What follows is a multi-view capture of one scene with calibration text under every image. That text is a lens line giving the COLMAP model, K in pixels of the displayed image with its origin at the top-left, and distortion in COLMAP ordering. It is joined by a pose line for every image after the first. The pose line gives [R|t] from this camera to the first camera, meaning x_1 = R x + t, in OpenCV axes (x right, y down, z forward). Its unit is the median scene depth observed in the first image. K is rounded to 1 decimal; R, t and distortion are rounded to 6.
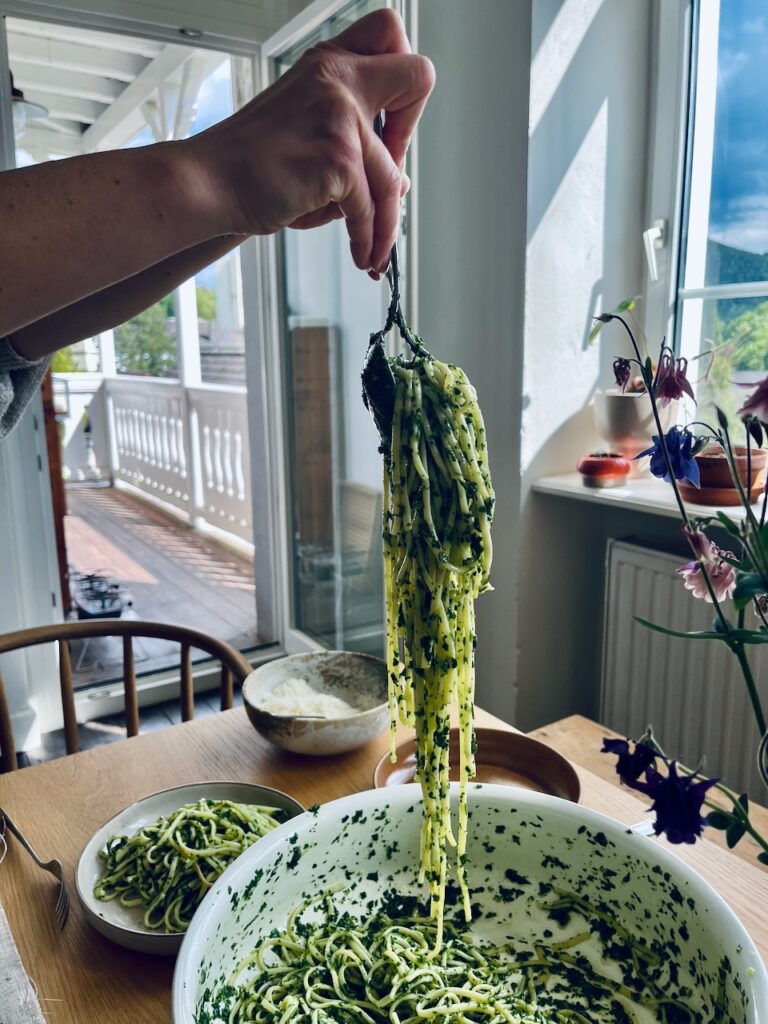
lens RADIAL K [[786.9, 0, 384.0], [0, 786.9, 512.0], [0, 0, 1]] dist [0.065855, -0.100938]
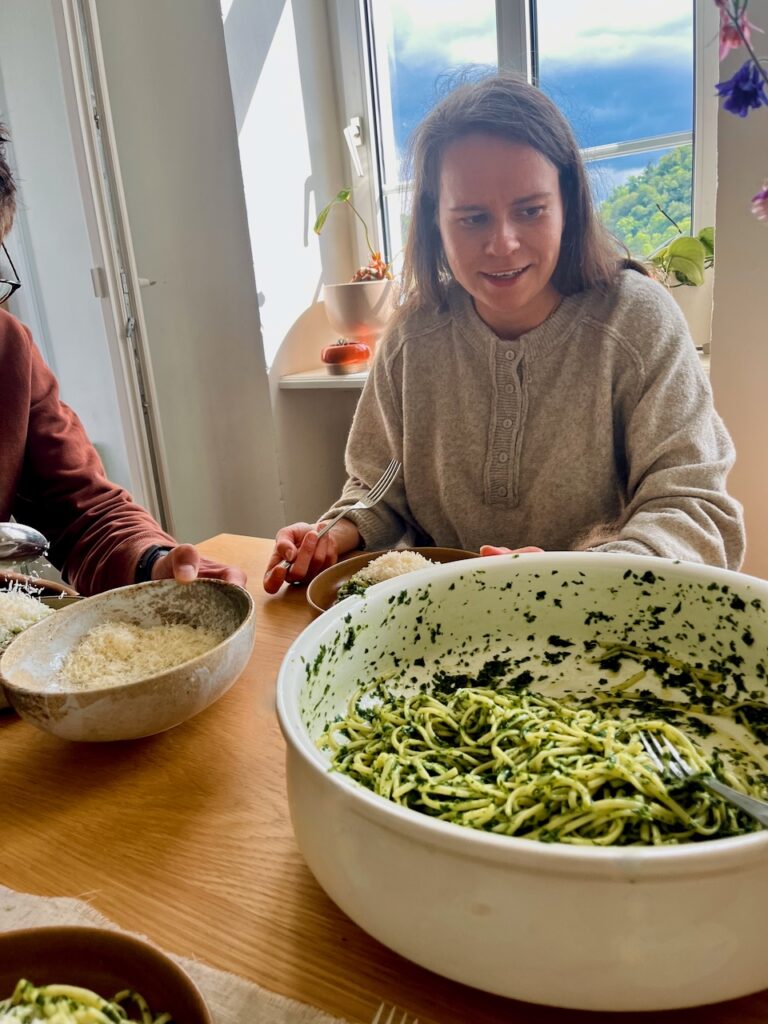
lens RADIAL K [[786.9, 0, 384.0], [0, 786.9, 512.0], [0, 0, 1]] dist [0.065855, -0.100938]
pose [[0.978394, -0.107535, 0.176581, -0.212694], [0.101064, 0.993850, 0.045266, 0.234503], [-0.180363, -0.026442, 0.983245, 0.066199]]
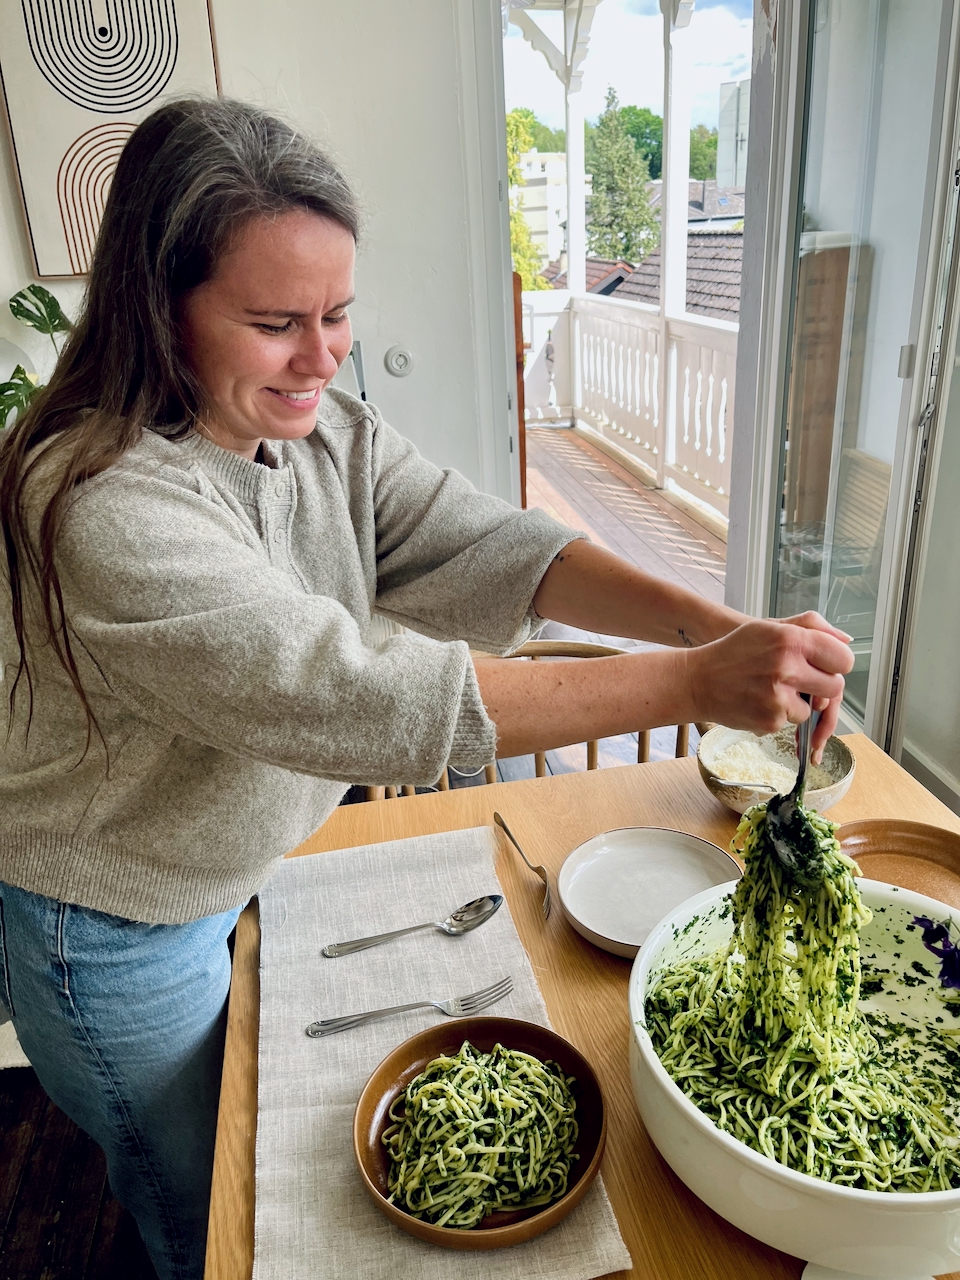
lens RADIAL K [[983.6, 0, 480.0], [0, 983.6, 640.0], [0, 0, 1]] dist [0.065855, -0.100938]
pose [[0.914355, 0.118882, -0.387068, 0.084700], [-0.036617, 0.976289, 0.213351, -0.294183], [0.403254, -0.180905, 0.897028, -0.469953]]
